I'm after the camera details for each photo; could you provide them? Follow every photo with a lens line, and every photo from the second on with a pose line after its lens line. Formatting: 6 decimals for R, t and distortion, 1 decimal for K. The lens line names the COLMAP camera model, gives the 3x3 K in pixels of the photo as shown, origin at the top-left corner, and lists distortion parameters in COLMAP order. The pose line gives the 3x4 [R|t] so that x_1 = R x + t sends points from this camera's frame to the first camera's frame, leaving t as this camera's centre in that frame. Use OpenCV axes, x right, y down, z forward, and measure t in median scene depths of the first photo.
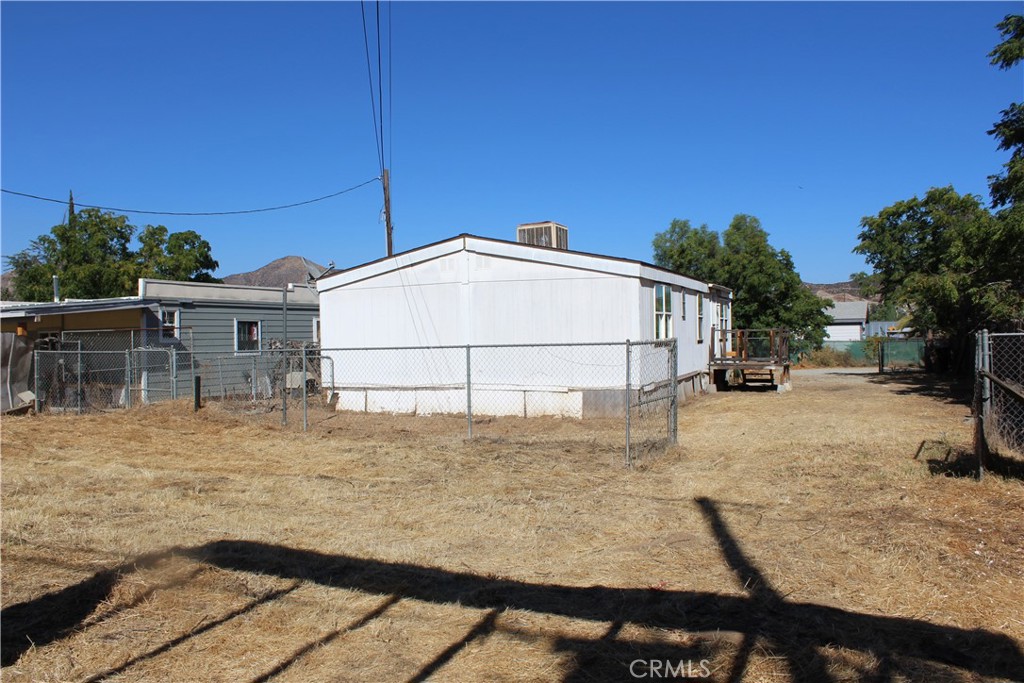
lens RADIAL K [[842.3, 0, 510.5], [0, 842.3, 331.2], [0, 0, 1]] dist [-0.107785, 0.071258]
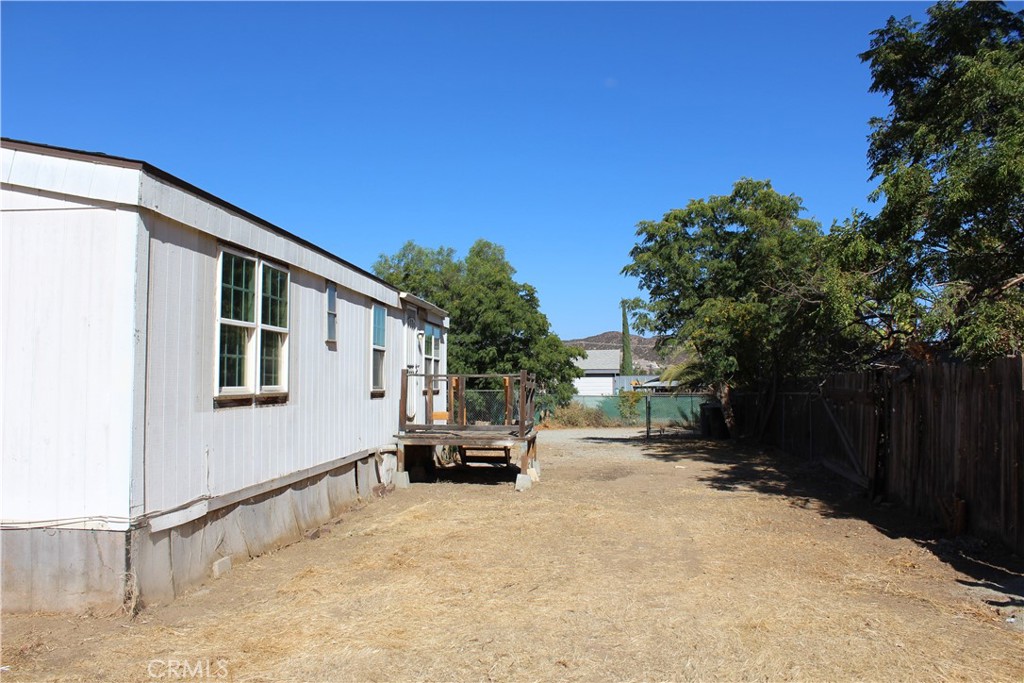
lens RADIAL K [[842.3, 0, 518.9], [0, 842.3, 341.9], [0, 0, 1]] dist [-0.107785, 0.071258]
pose [[0.951856, 0.031687, 0.304903, 0.130851], [-0.016752, 0.998534, -0.051475, 0.004279], [-0.306087, 0.043889, 0.950991, 0.407049]]
